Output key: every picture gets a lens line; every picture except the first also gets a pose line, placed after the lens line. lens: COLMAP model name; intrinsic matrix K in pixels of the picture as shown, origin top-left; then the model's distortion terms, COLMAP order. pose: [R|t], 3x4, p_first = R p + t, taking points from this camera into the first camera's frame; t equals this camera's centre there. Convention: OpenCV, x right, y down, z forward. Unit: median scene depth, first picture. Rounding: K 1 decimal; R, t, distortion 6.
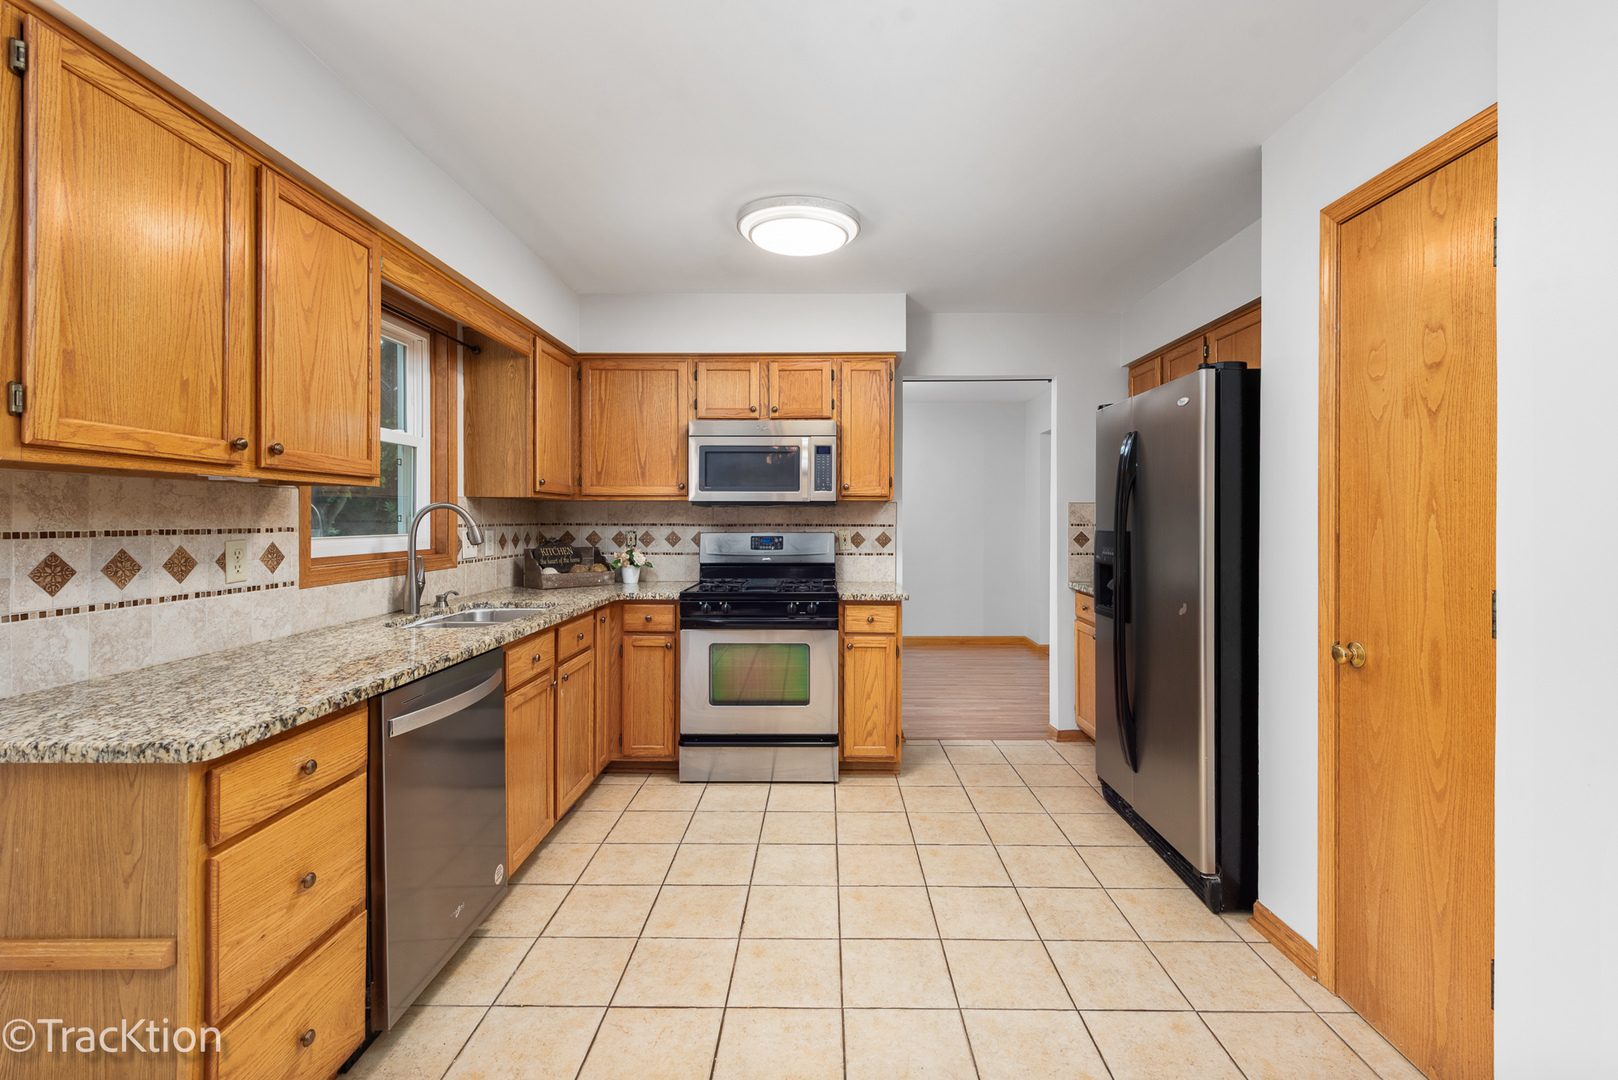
lens RADIAL K [[713.3, 0, 818.7], [0, 713.3, 519.1], [0, 0, 1]] dist [0.010636, -0.003426]
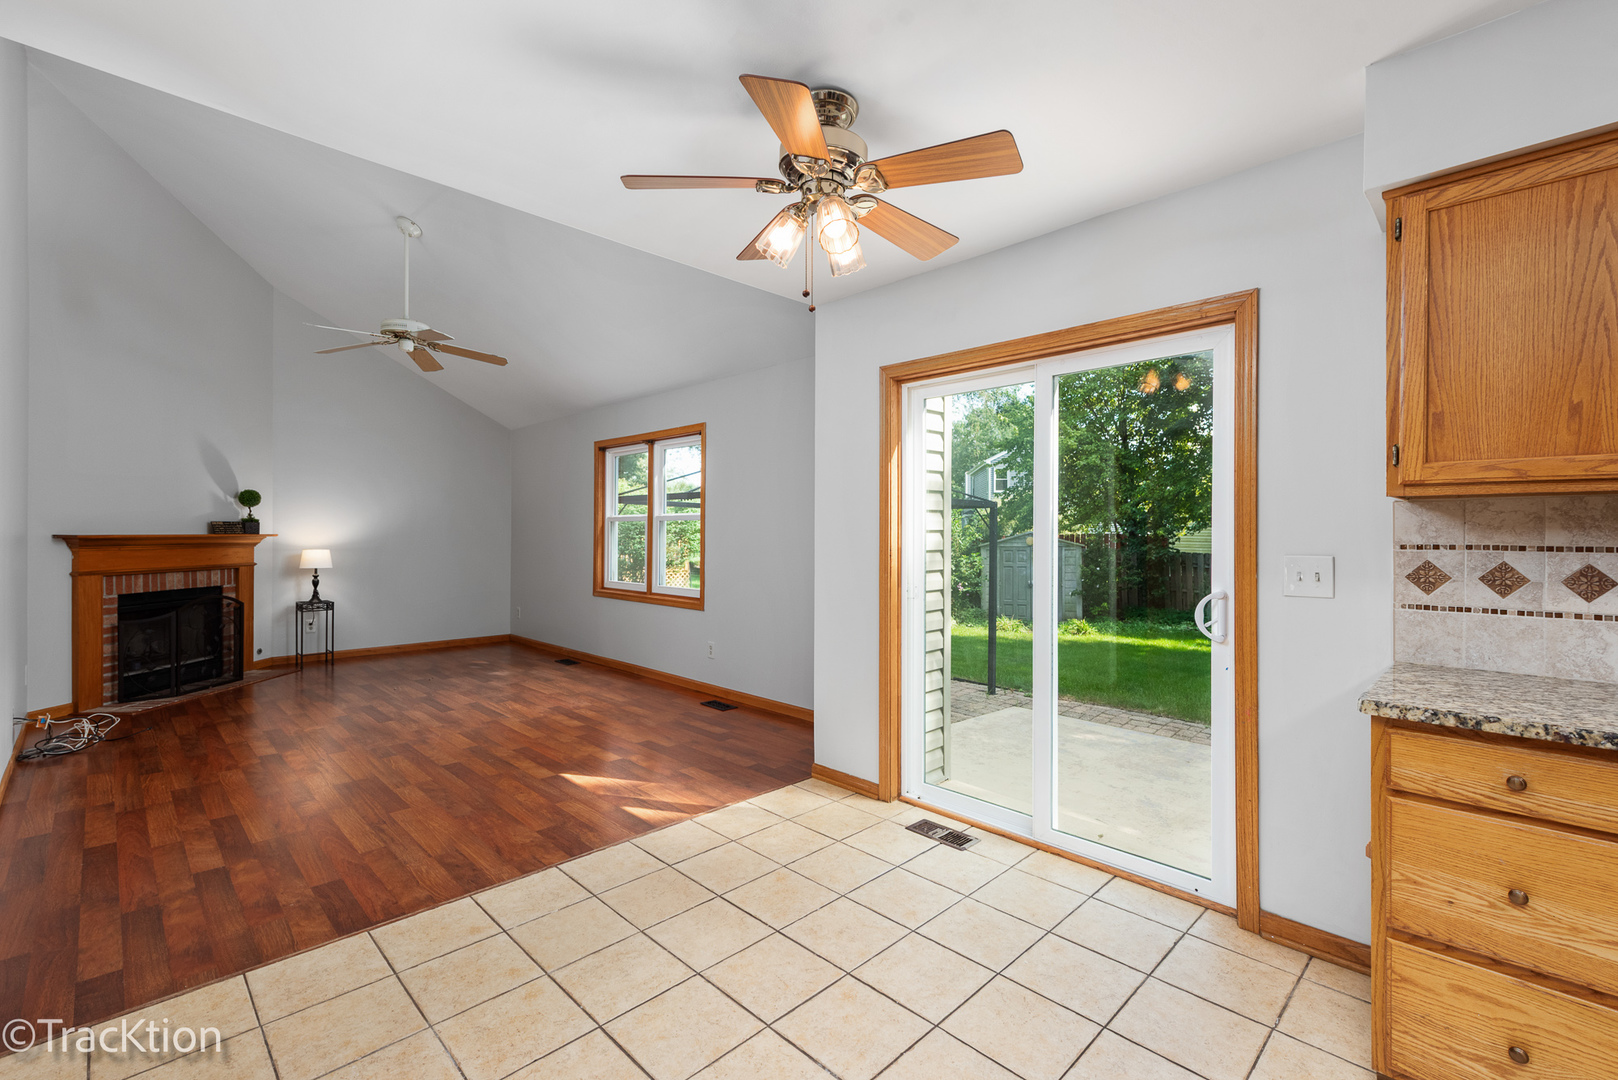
lens RADIAL K [[713.3, 0, 811.7], [0, 713.3, 534.7], [0, 0, 1]] dist [0.010636, -0.003426]
pose [[-0.707446, -0.000753, -0.706767, 0.271687], [-0.004107, 0.999987, 0.003046, -0.000072], [0.706755, 0.005058, -0.707440, 0.394787]]
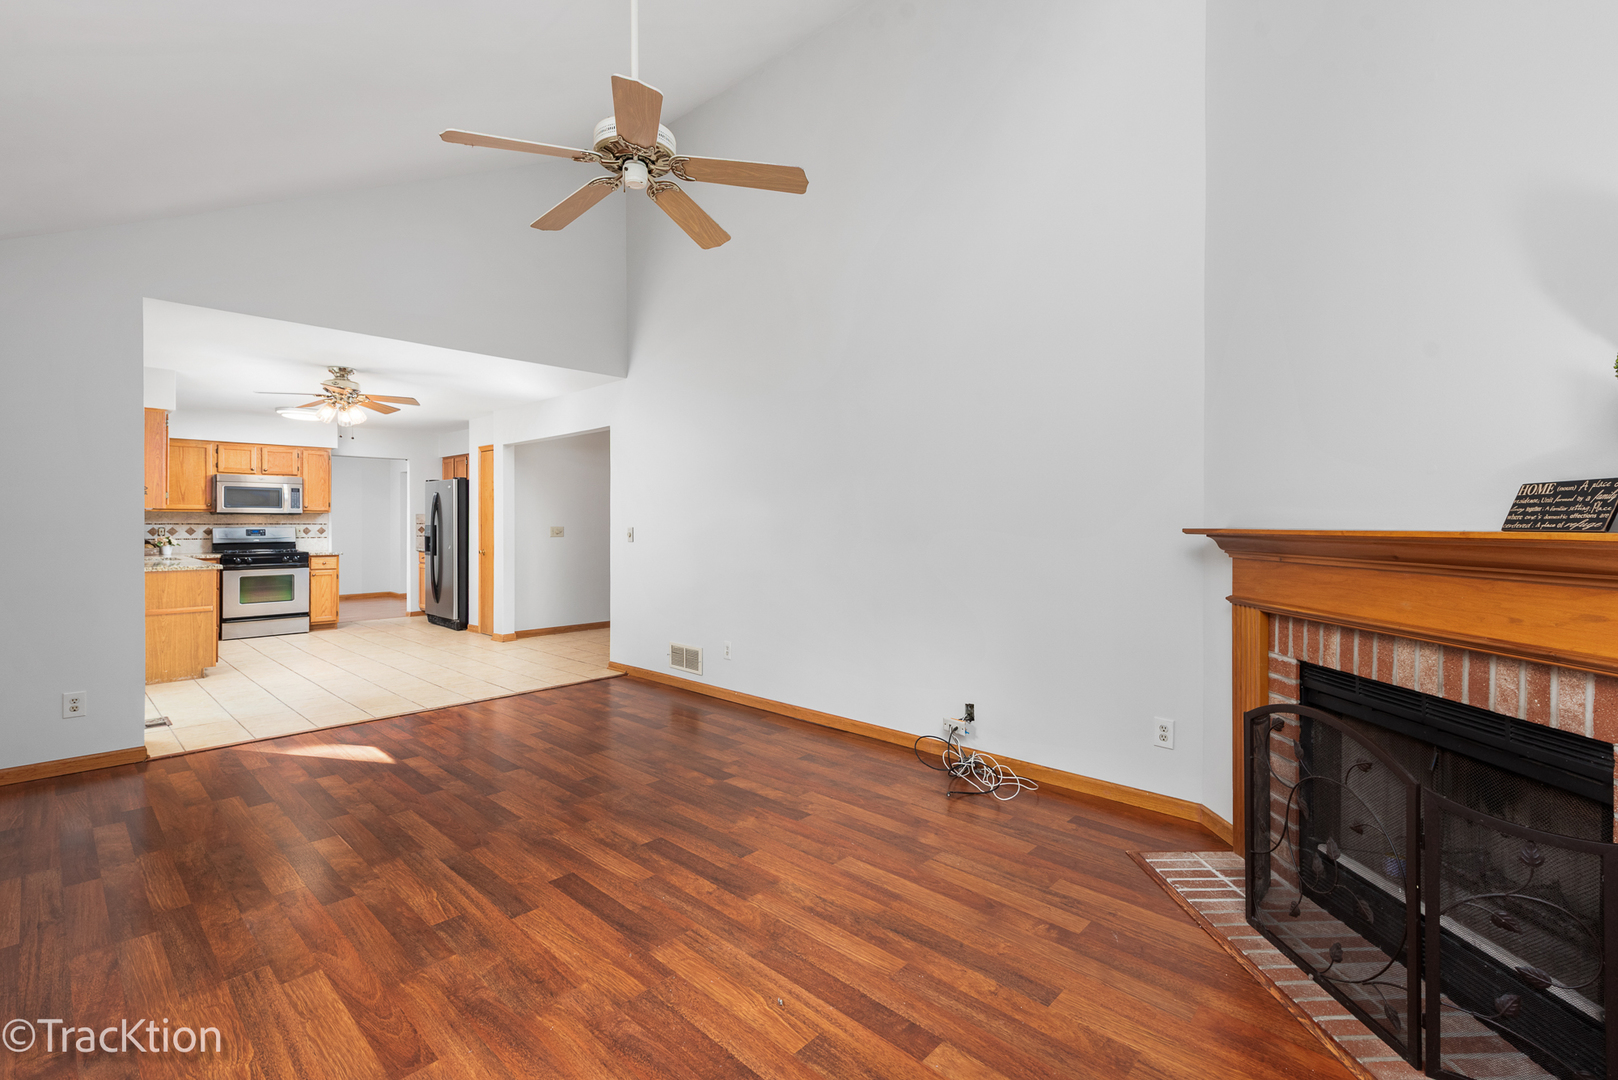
lens RADIAL K [[713.3, 0, 809.5], [0, 713.3, 529.3], [0, 0, 1]] dist [0.010636, -0.003426]
pose [[0.676281, -0.007939, 0.736601, -0.601717], [0.000039, 0.999942, 0.010741, 0.002069], [-0.736644, -0.007236, 0.676242, -1.838813]]
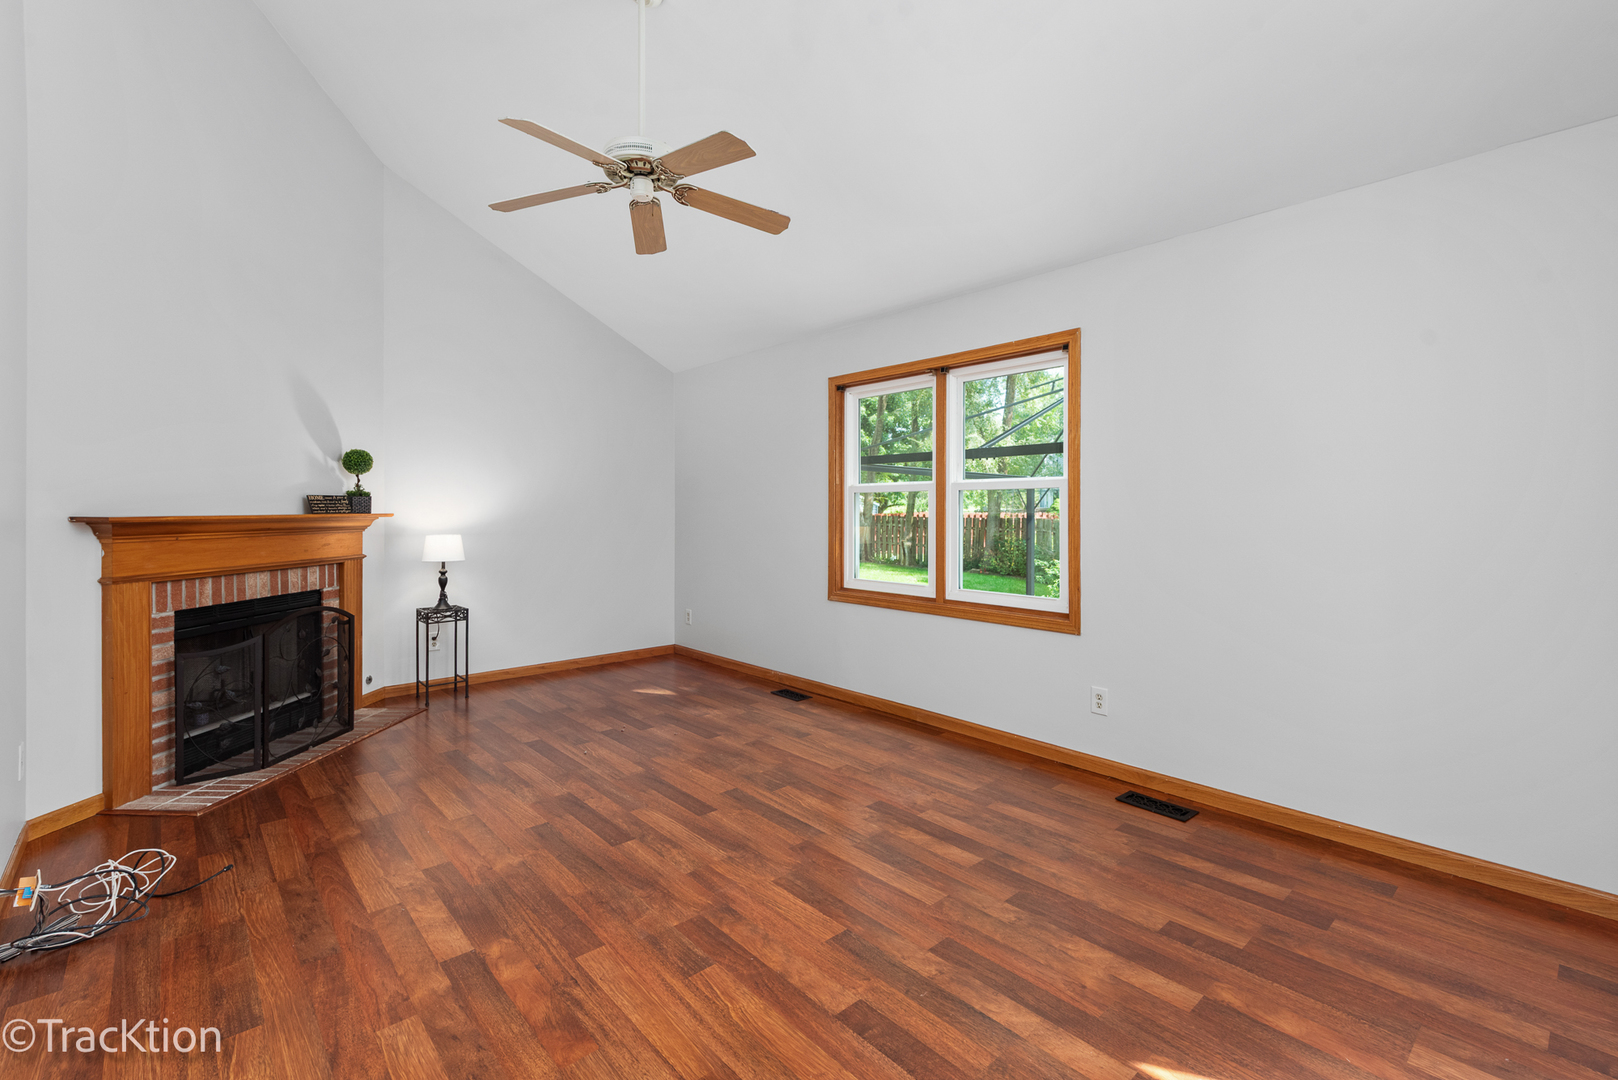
lens RADIAL K [[713.3, 0, 808.9], [0, 713.3, 512.0], [0, 0, 1]] dist [0.010636, -0.003426]
pose [[-0.742702, 0.005058, -0.669603, 0.248265], [0.001078, 0.999979, 0.006359, 0.000065], [0.669622, 0.004001, -0.742692, -0.438501]]
